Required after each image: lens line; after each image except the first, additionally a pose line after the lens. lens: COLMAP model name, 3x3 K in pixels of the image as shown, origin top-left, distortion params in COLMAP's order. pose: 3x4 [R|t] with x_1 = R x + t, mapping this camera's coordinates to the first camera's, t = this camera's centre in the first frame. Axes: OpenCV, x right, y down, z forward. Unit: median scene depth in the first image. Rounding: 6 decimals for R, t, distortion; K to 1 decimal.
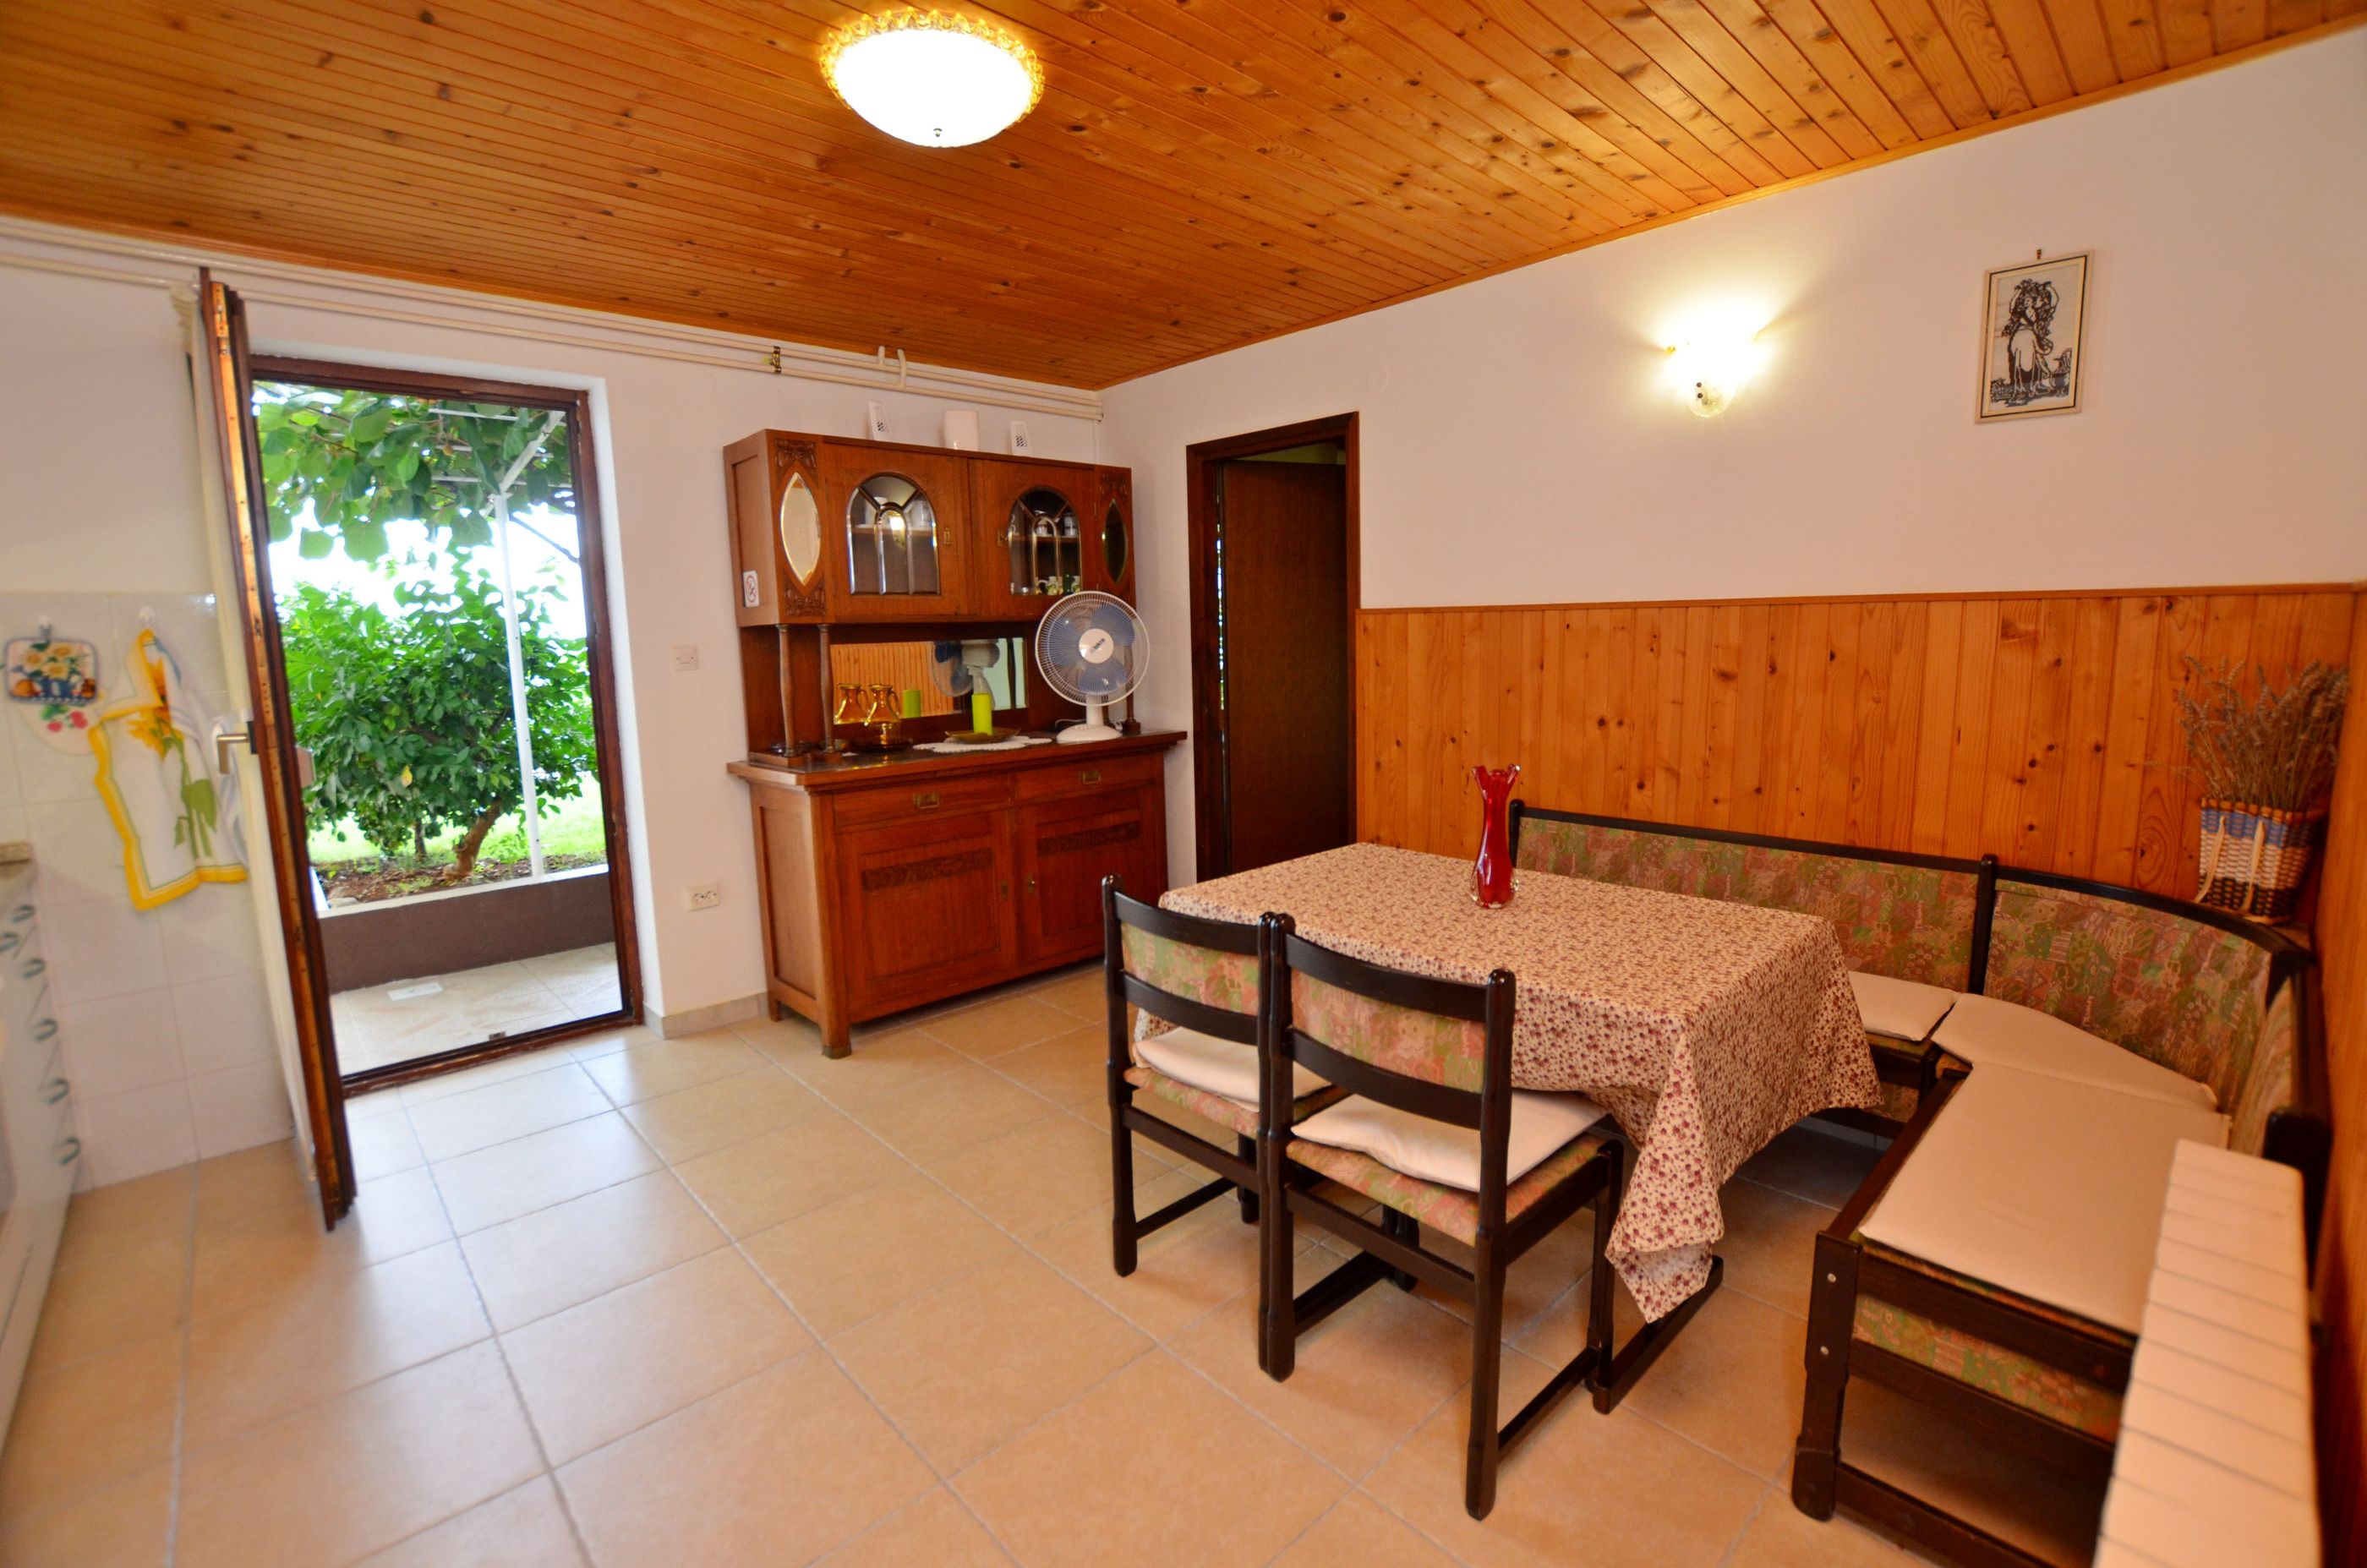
lens RADIAL K [[1041.6, 0, 1186.8], [0, 1041.6, 768.9], [0, 0, 1]] dist [-0.023260, 0.000405]
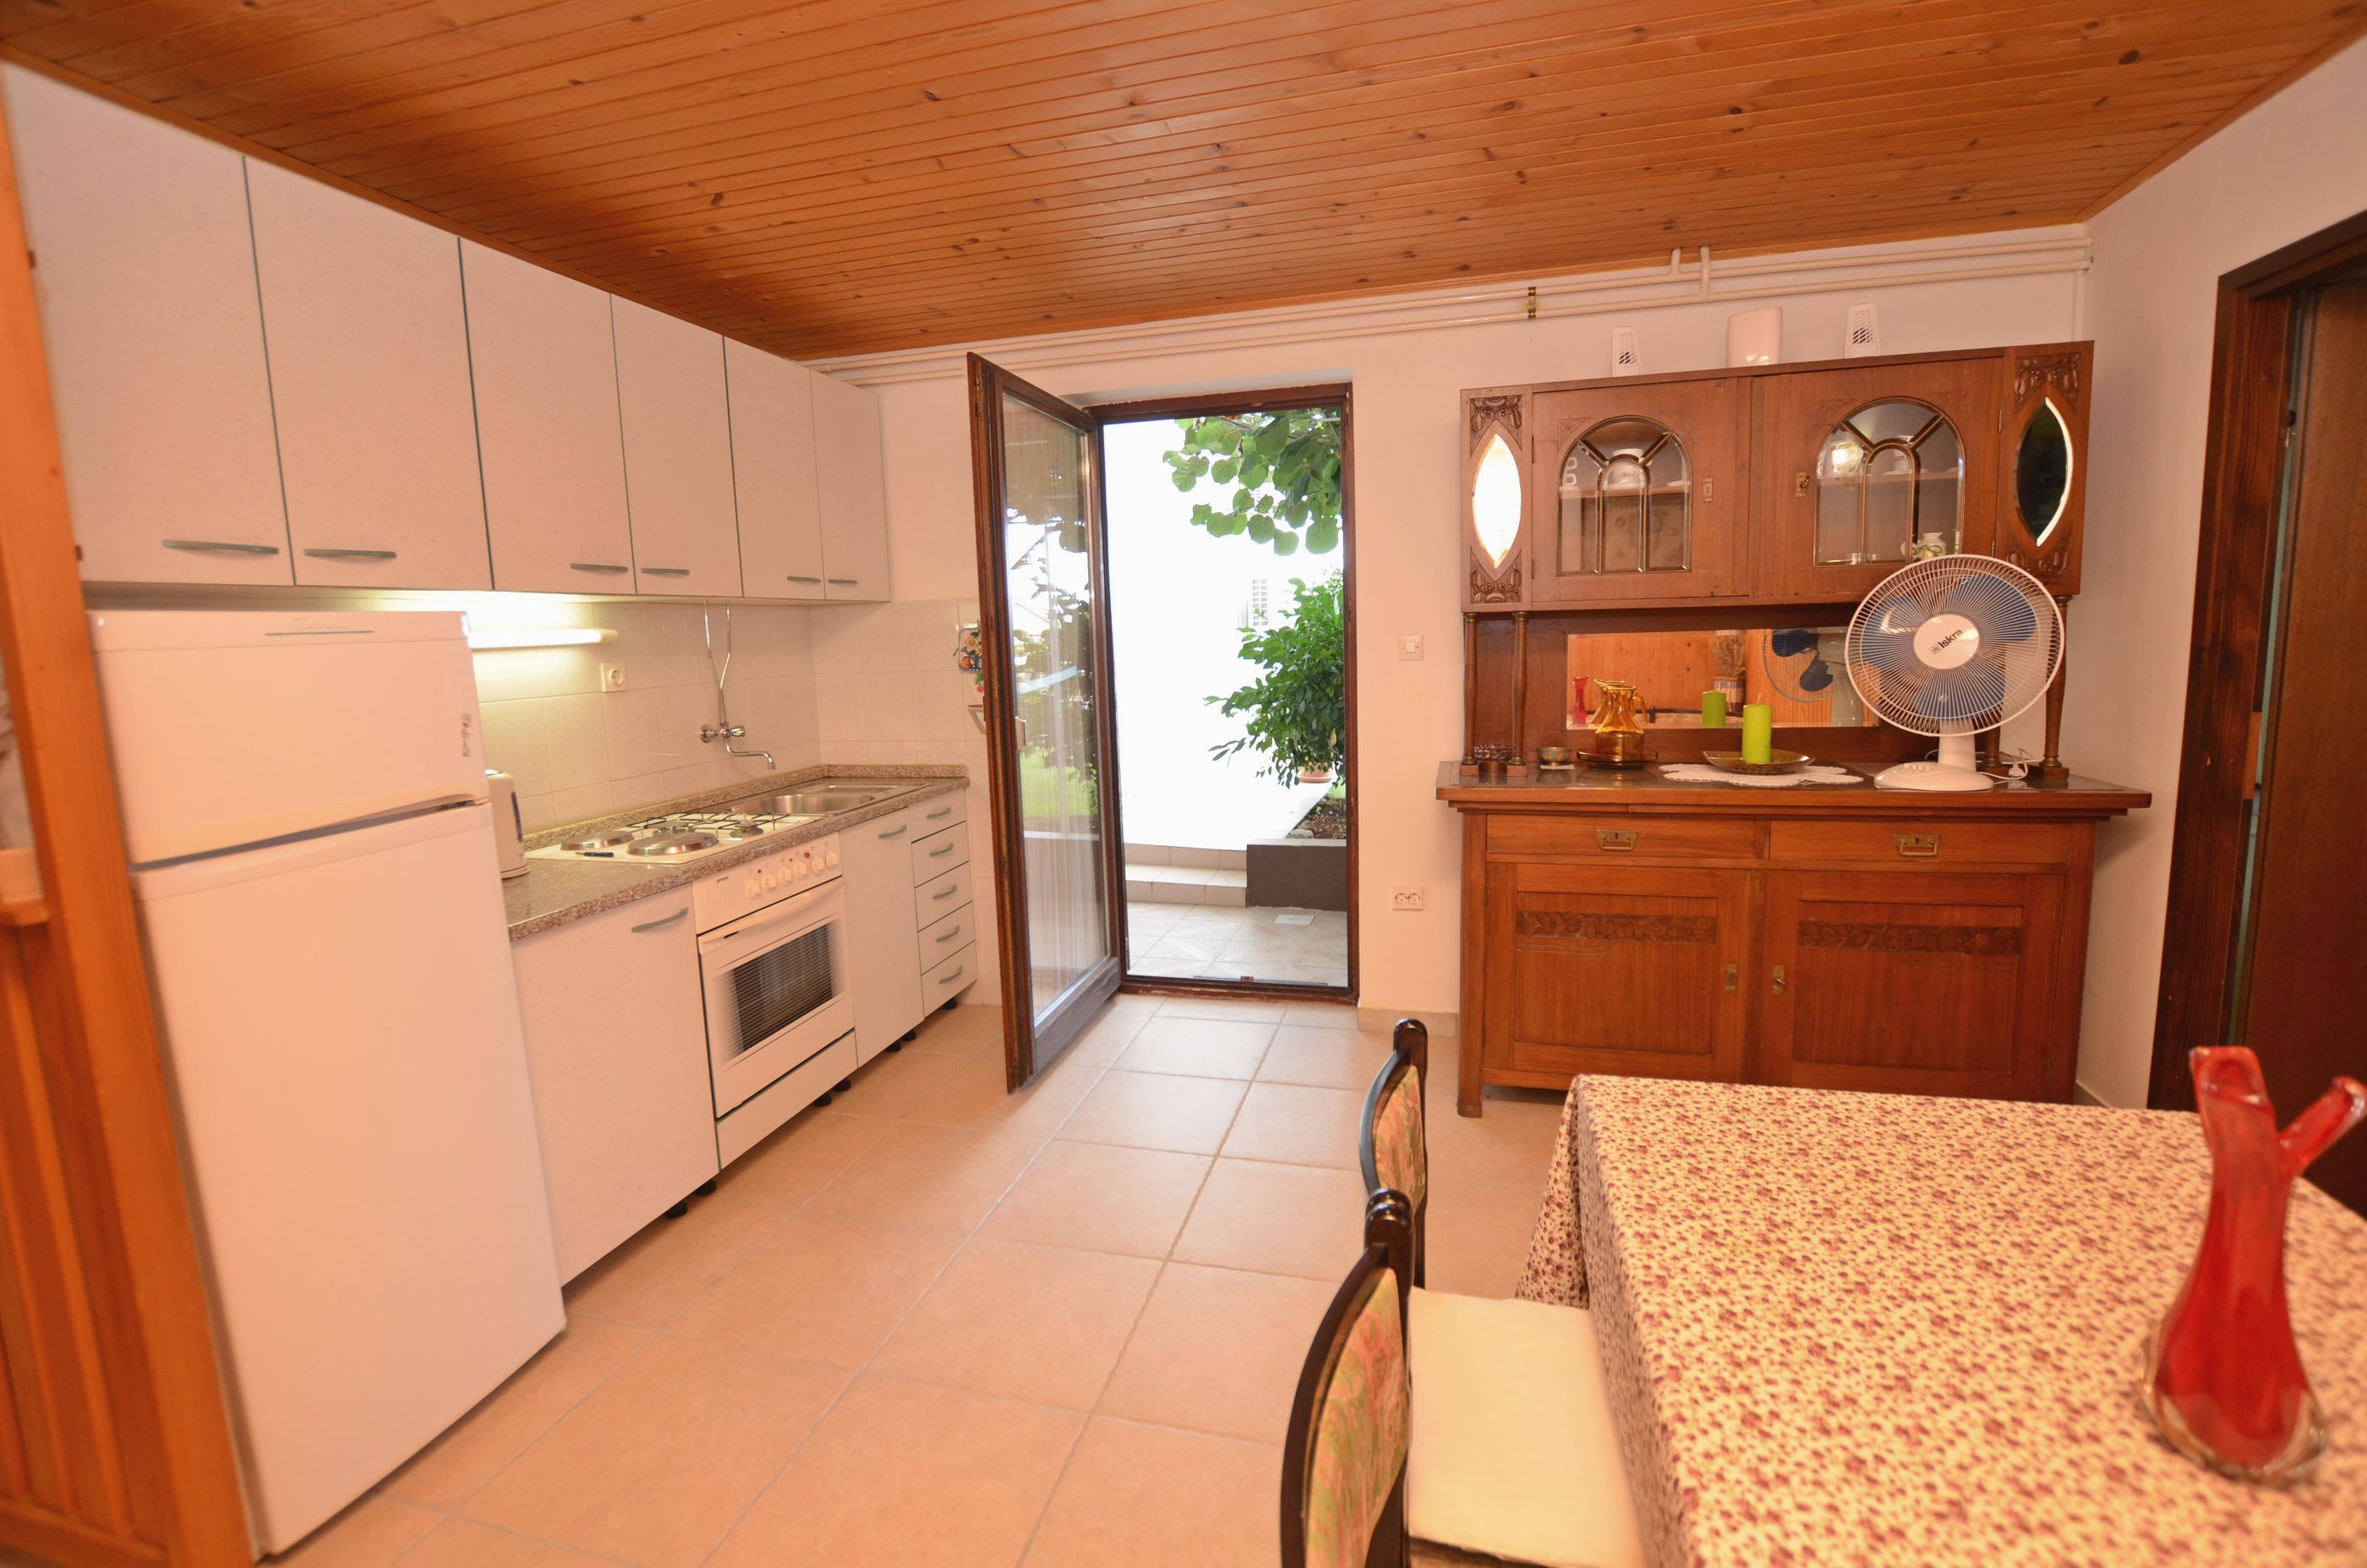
lens RADIAL K [[1041.6, 0, 1186.8], [0, 1041.6, 768.9], [0, 0, 1]] dist [-0.023260, 0.000405]
pose [[0.531830, 0.118140, -0.838570, 0.229591], [-0.094301, 0.992325, 0.079995, -0.054988], [0.841584, 0.036534, 0.538889, 0.323527]]
